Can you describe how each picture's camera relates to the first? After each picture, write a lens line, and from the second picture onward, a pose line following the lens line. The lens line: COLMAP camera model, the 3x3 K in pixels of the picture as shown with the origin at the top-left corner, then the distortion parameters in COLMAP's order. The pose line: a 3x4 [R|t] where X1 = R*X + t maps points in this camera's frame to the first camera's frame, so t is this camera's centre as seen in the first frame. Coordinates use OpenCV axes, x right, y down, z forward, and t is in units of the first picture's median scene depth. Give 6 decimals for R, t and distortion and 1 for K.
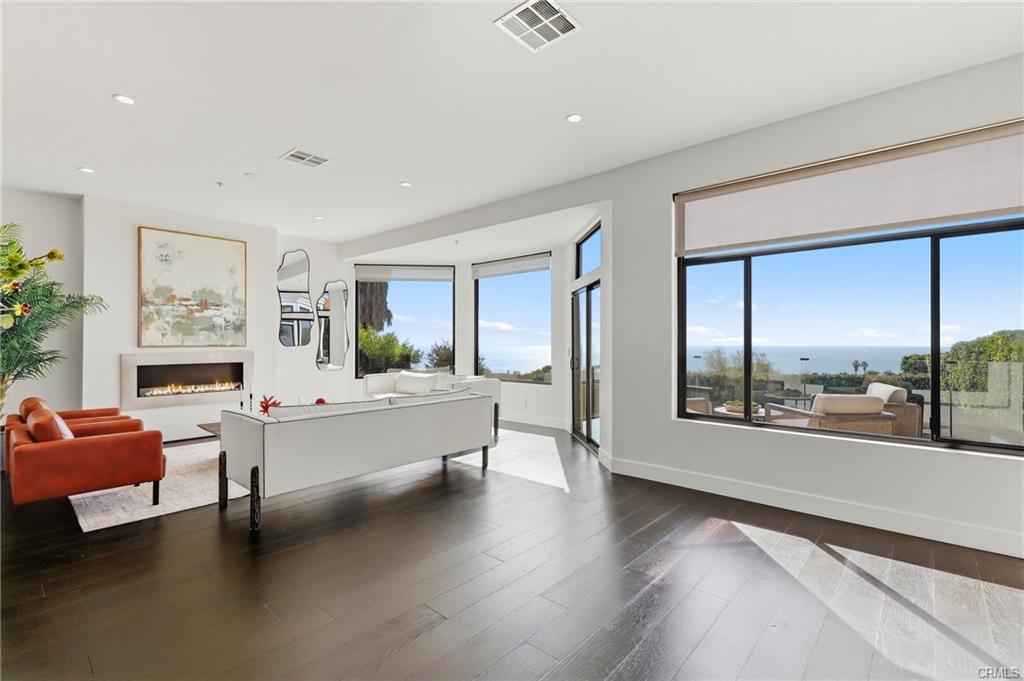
lens RADIAL K [[468.4, 0, 515.8], [0, 468.4, 339.2], [0, 0, 1]] dist [0.003873, -0.002613]
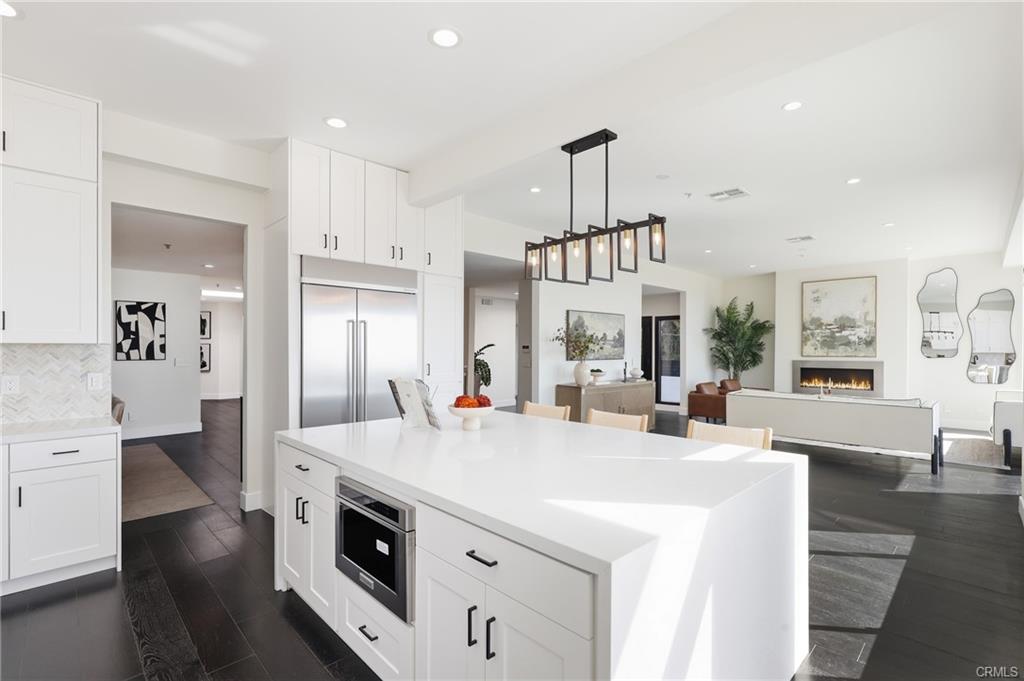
lens RADIAL K [[468.4, 0, 515.1], [0, 468.4, 349.4], [0, 0, 1]] dist [0.003873, -0.002613]
pose [[-0.062075, 0.003933, -0.998064, 0.833801], [0.004604, 0.999983, 0.003654, -0.016352], [0.998061, -0.004369, -0.062092, 0.095210]]
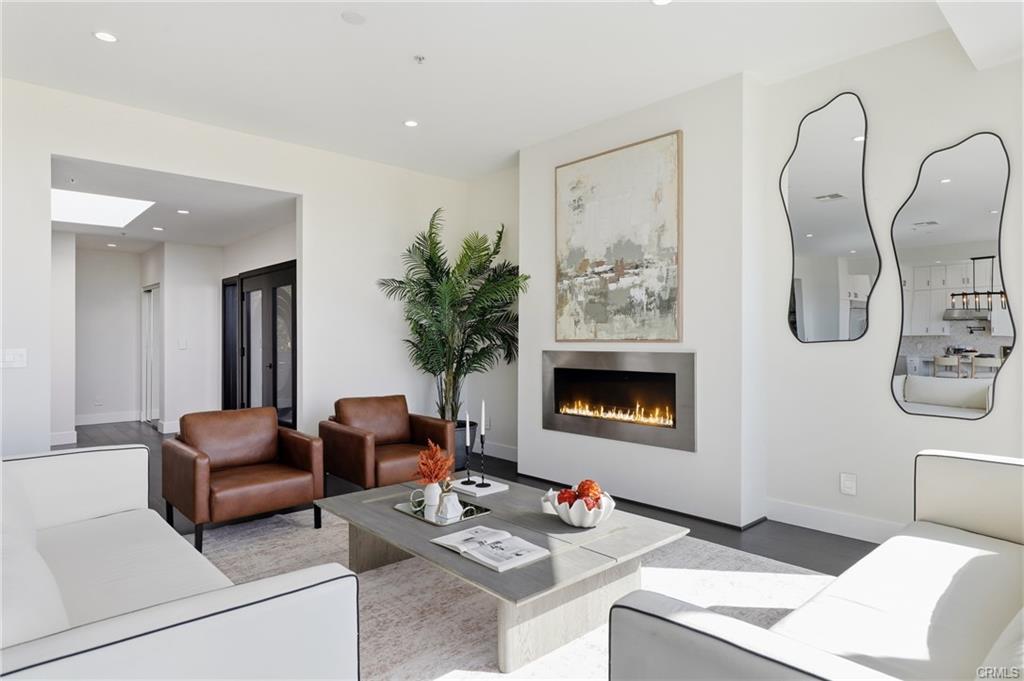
lens RADIAL K [[584.0, 0, 514.8], [0, 584.0, 331.0], [0, 0, 1]] dist [0.006660, -0.005699]
pose [[-0.098273, -0.012470, -0.995081, 0.057529], [0.006948, 0.999889, -0.013216, 0.011663], [0.995135, -0.008213, -0.098175, 0.954896]]
